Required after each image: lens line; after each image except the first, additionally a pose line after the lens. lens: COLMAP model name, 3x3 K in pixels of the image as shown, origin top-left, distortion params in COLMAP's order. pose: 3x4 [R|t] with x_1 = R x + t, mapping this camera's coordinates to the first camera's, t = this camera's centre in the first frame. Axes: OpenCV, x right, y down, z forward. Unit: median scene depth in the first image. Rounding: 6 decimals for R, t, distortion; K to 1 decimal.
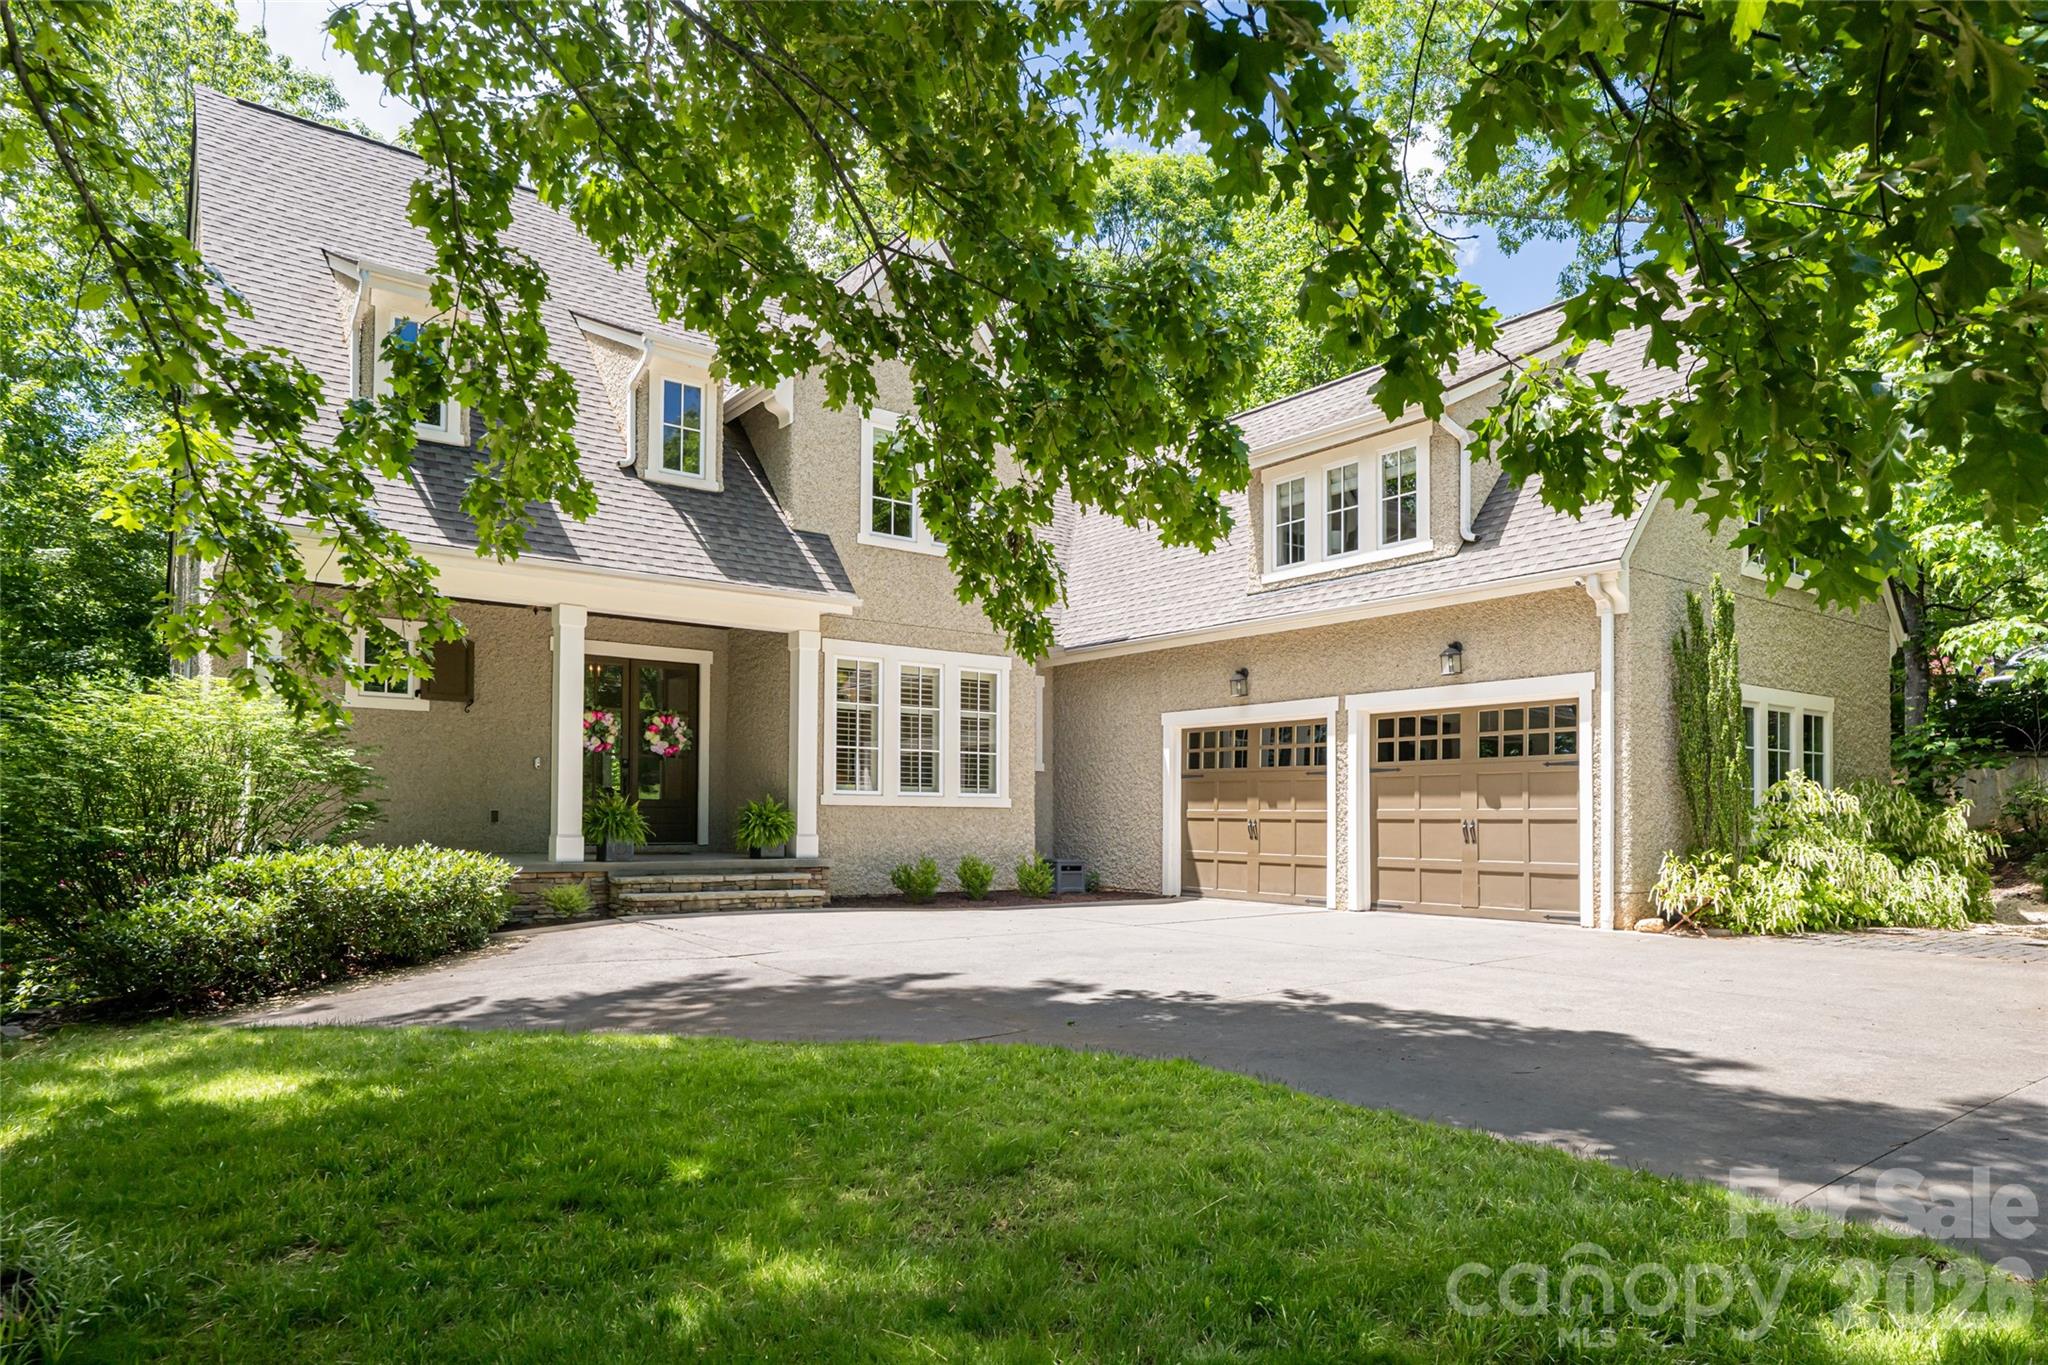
lens RADIAL K [[1097.9, 0, 1024.8], [0, 1097.9, 684.0], [0, 0, 1]] dist [-0.000952, 0.000183]
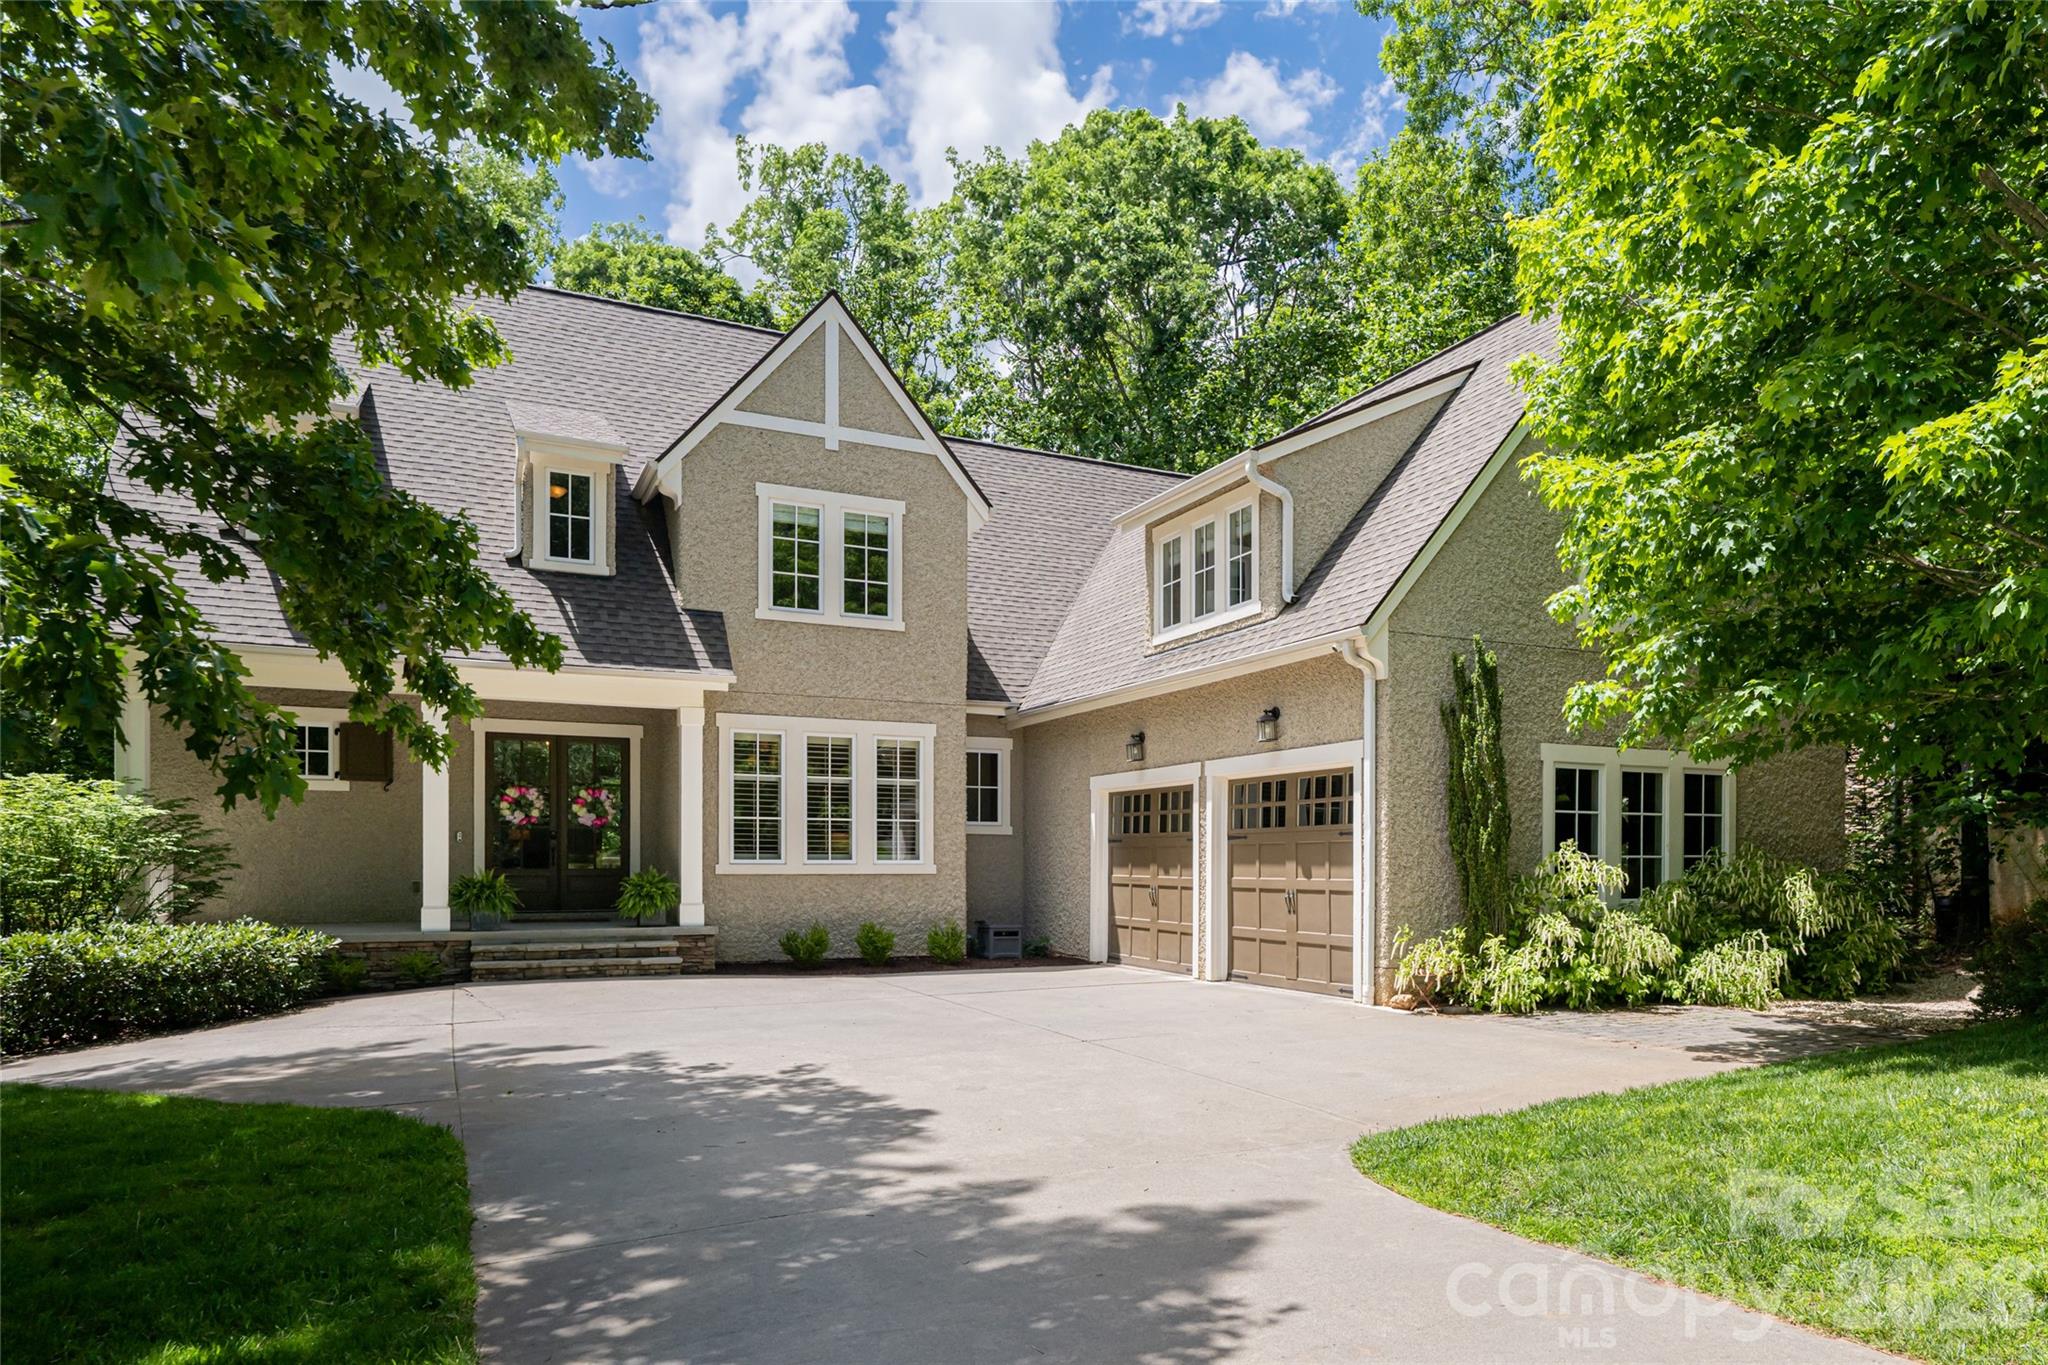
lens RADIAL K [[1135.0, 0, 1000.2], [0, 1135.0, 760.6], [0, 0, 1]] dist [-0.001307, 0.000391]
pose [[0.991370, -0.018292, -0.129811, 0.238434], [0.021169, 0.999559, 0.020820, -0.014747], [0.129373, -0.023389, 0.991320, -0.025979]]
